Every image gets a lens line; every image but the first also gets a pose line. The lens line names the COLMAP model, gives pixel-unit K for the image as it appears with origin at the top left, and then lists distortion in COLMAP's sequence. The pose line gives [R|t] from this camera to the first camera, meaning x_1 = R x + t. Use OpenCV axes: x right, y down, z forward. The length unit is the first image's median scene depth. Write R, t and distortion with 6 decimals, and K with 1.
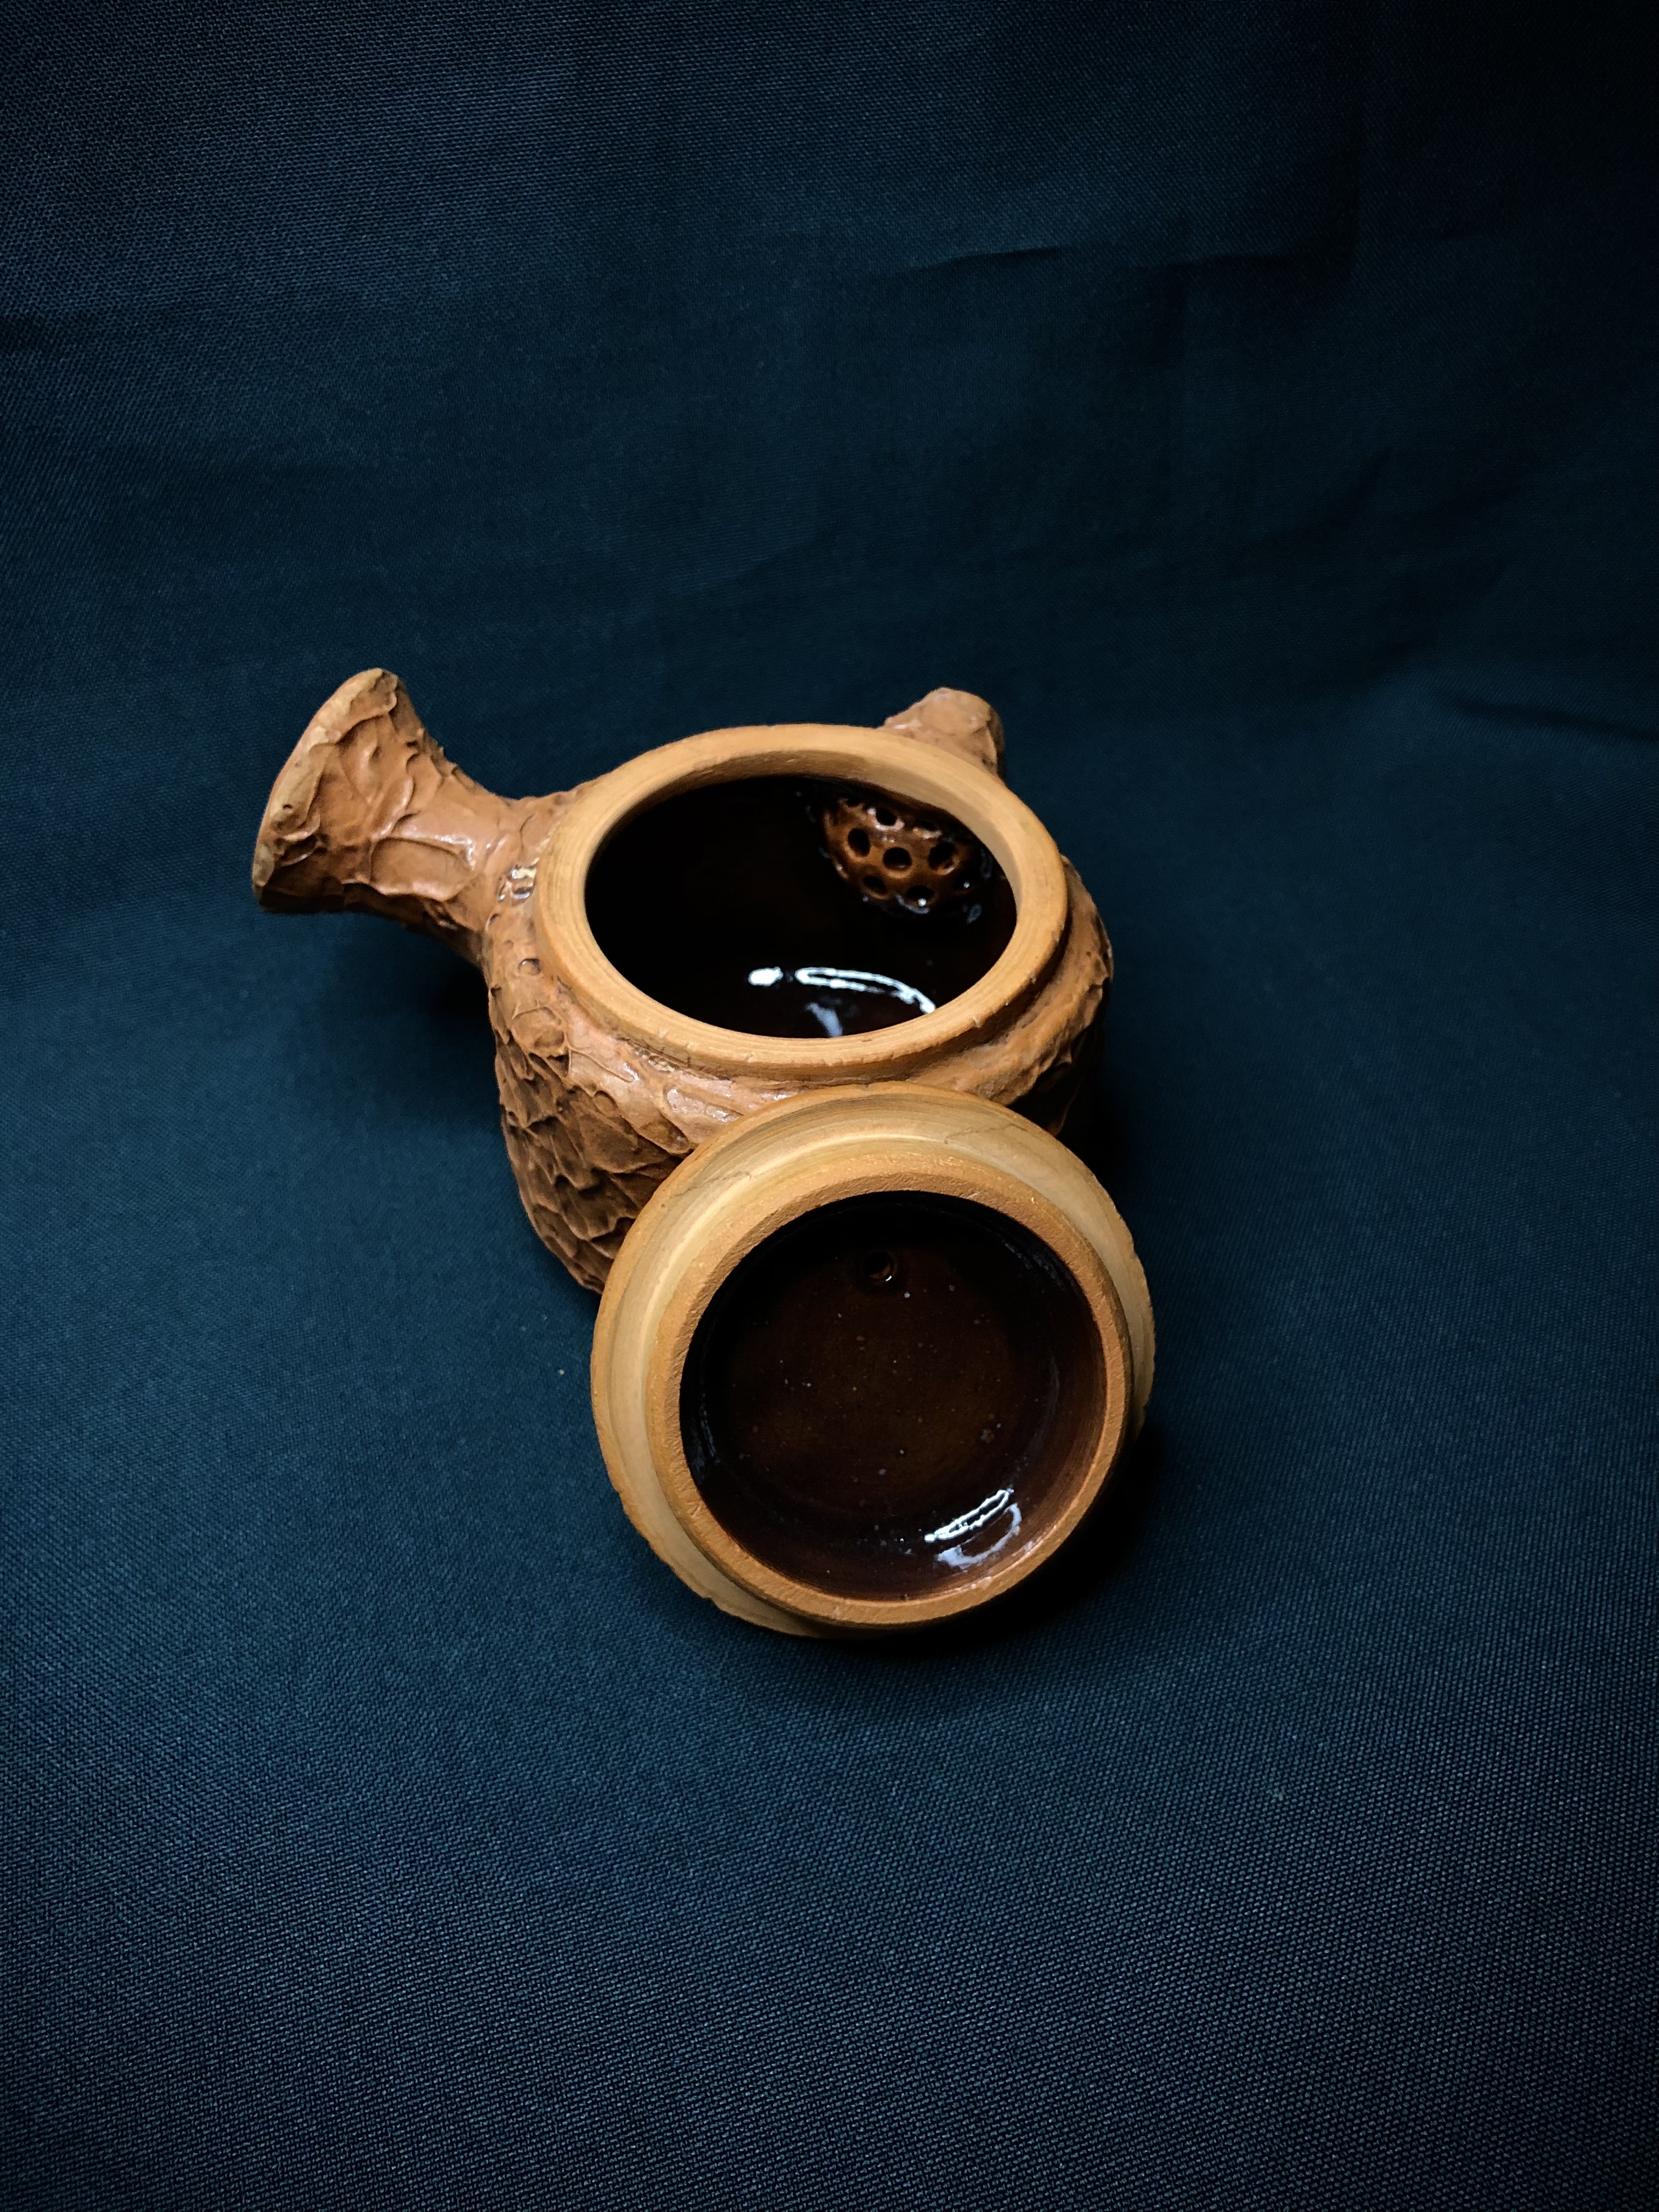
lens RADIAL K [[1904.4, 0, 824.7], [0, 1904.4, 1112.1], [0, 0, 1]] dist [-0.013556, 0.023873]
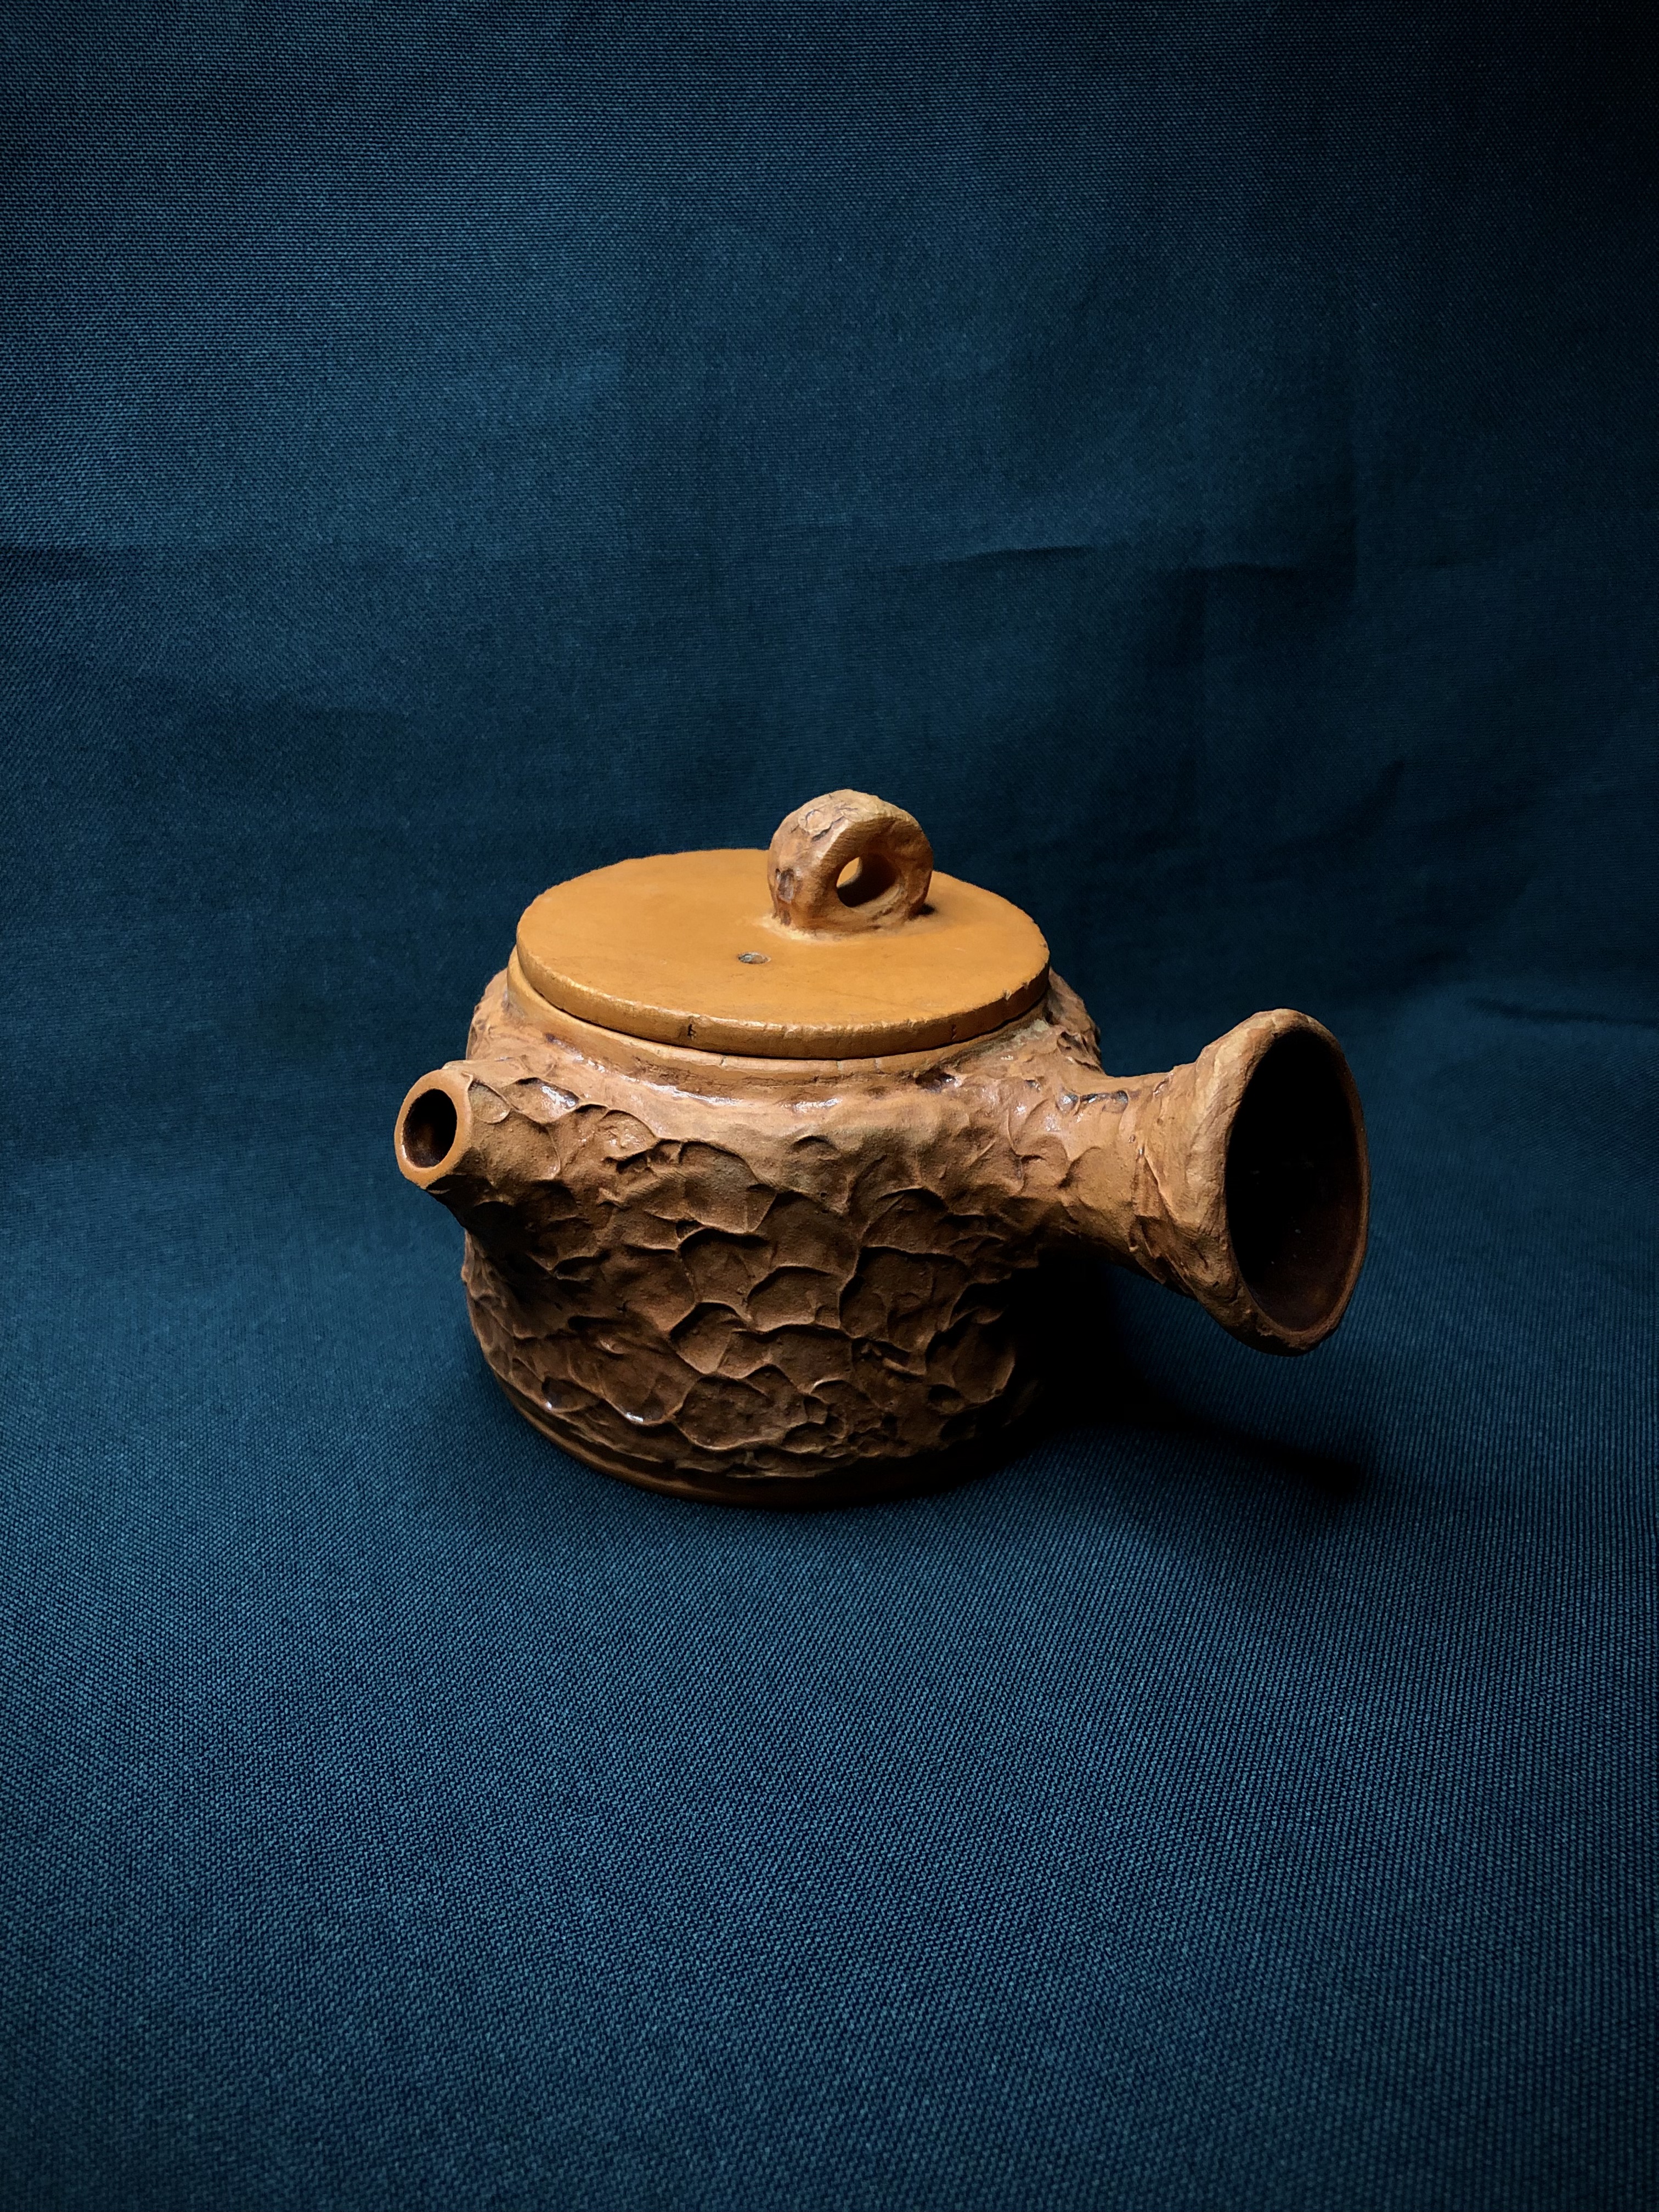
lens RADIAL K [[1904.4, 0, 836.9], [0, 1904.4, 1109.8], [0, 0, 1]] dist [-0.013556, 0.023873]
pose [[0.999609, 0.008235, 0.026726, -0.037163], [0.001641, 0.936740, -0.350022, 0.209506], [-0.027918, 0.349928, 0.936360, 0.139169]]
